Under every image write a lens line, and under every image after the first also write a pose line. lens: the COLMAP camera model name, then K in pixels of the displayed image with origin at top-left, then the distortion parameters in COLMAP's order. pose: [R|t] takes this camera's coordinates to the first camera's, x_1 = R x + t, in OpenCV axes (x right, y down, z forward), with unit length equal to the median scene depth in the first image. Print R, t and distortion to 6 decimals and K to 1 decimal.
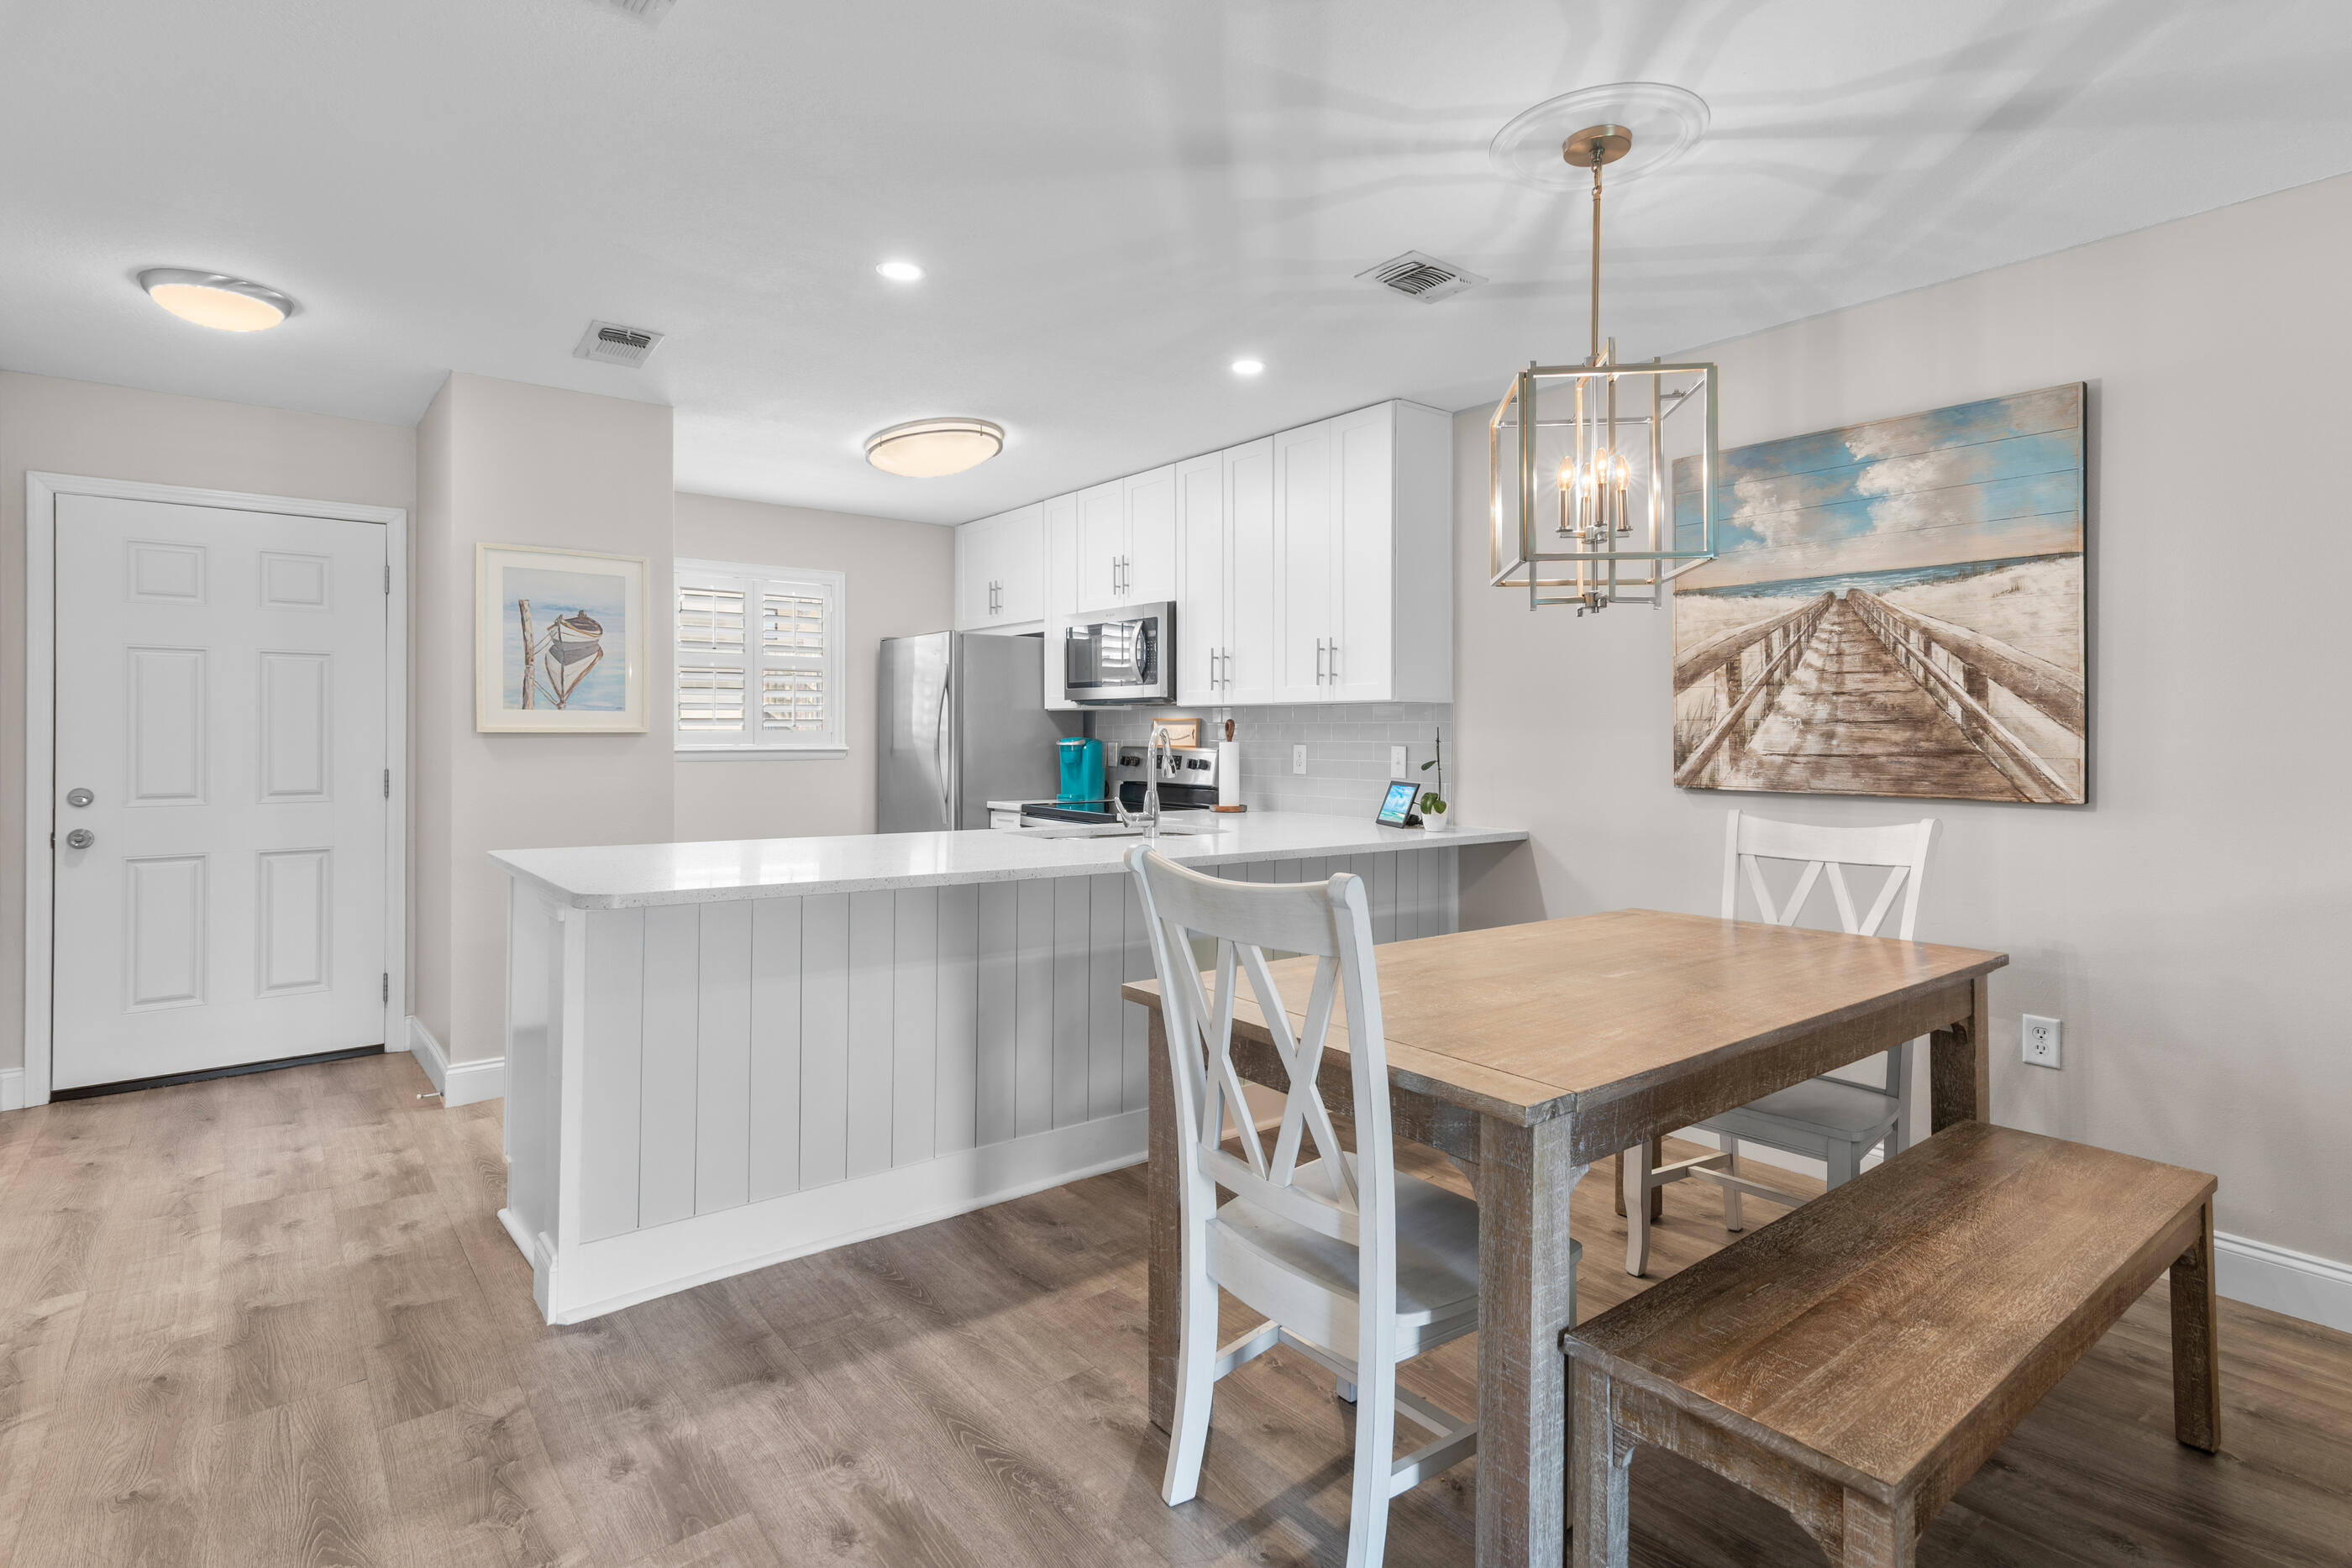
lens RADIAL K [[1176.8, 0, 1180.5], [0, 1176.8, 735.5], [0, 0, 1]] dist [0.008292, 0.000274]
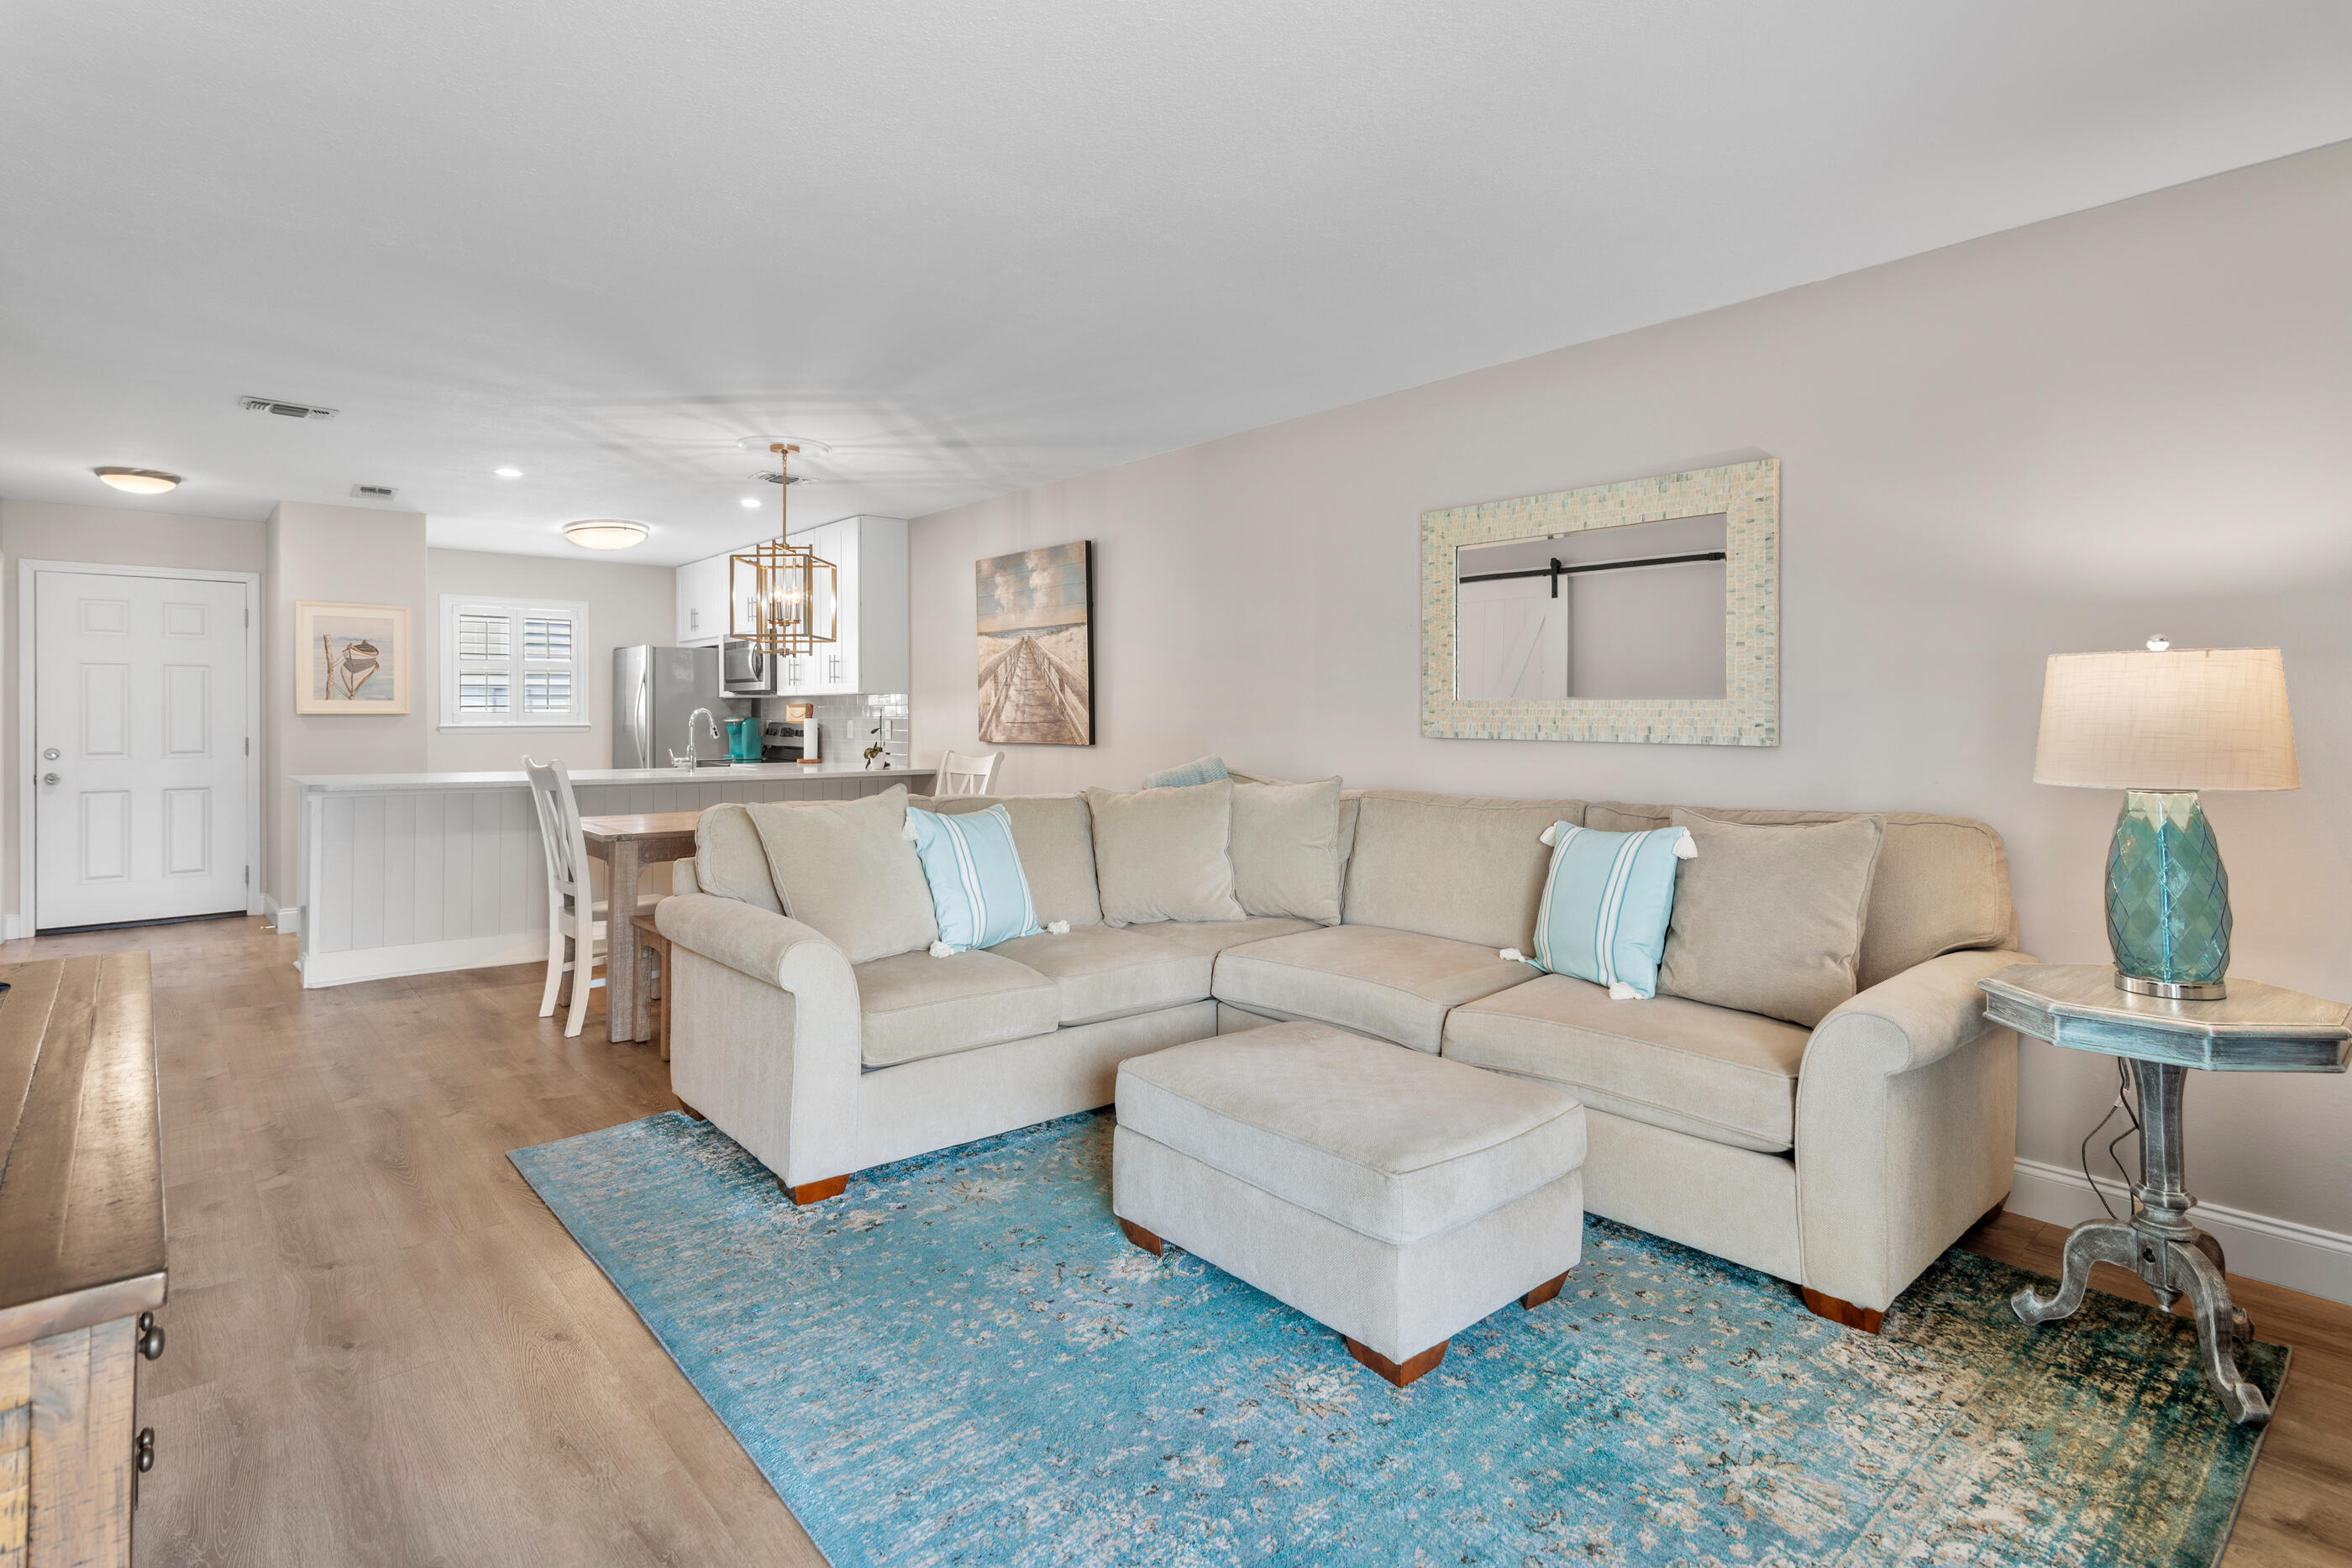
lens RADIAL K [[1160.7, 0, 1176.0], [0, 1160.7, 720.1], [0, 0, 1]] dist [0.001730, 0.000461]
pose [[0.998591, -0.004335, 0.052883, 0.563978], [0.004170, 0.999986, 0.003228, 0.006105], [-0.052896, -0.003003, 0.998596, -0.716609]]
